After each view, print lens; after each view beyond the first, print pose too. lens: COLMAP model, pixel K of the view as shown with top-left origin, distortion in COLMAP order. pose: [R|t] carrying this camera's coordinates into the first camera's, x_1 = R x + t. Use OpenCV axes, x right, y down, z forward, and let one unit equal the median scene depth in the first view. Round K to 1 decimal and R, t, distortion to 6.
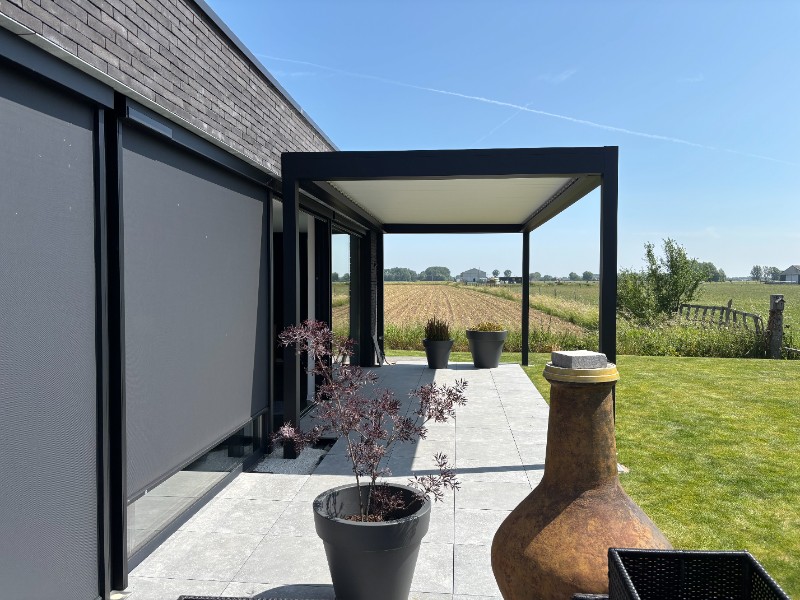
lens RADIAL K [[599.2, 0, 400.0], [0, 599.2, 300.0], [0, 0, 1]] dist [0.036669, 0.000674]
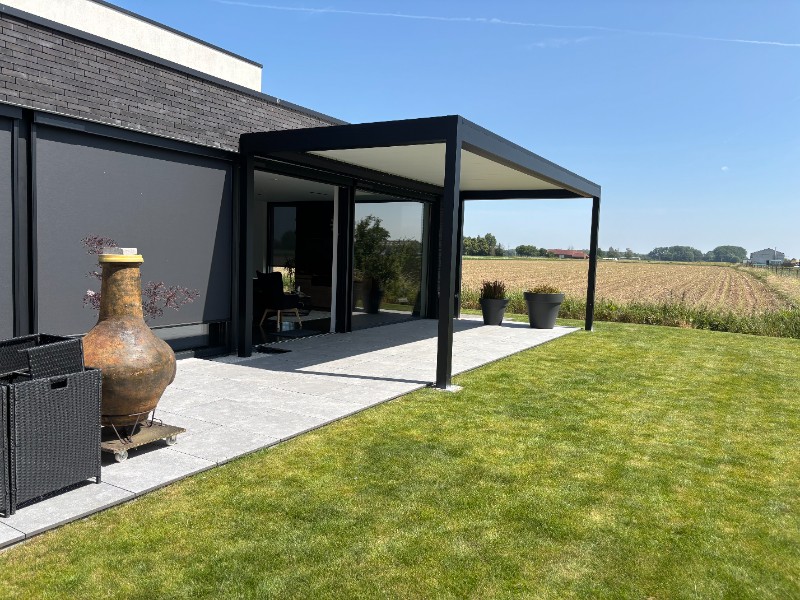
lens RADIAL K [[599.2, 0, 400.0], [0, 599.2, 300.0], [0, 0, 1]] dist [0.036669, 0.000674]
pose [[0.906903, 0.064981, -0.416299, 0.361181], [-0.047791, 0.997524, 0.051595, 0.021387], [0.418621, -0.026896, 0.907763, -0.052897]]
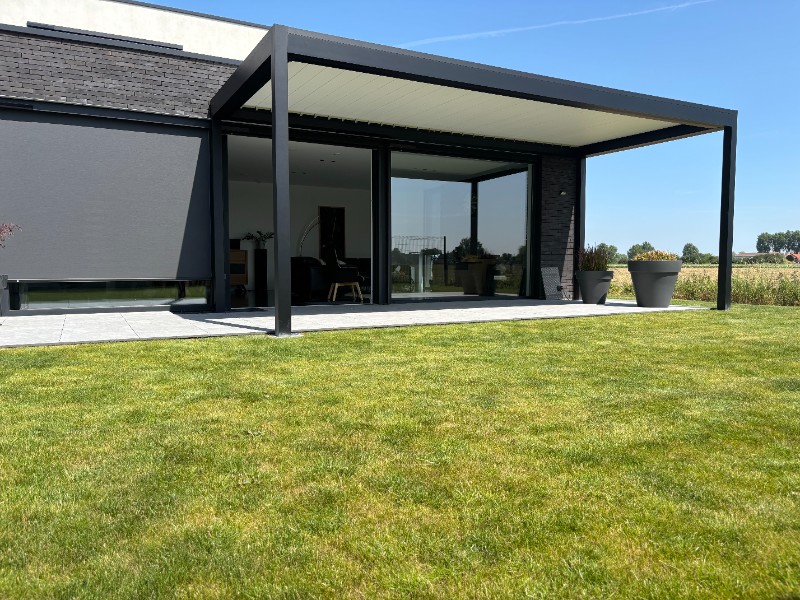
lens RADIAL K [[603.5, 0, 400.0], [0, 603.5, 300.0], [0, 0, 1]] dist [0.004221, 0.003831]
pose [[0.556480, 0.052753, -0.829185, 0.638877], [-0.029348, 0.998608, 0.043835, 0.077064], [0.830343, -0.000058, 0.557253, 0.282983]]
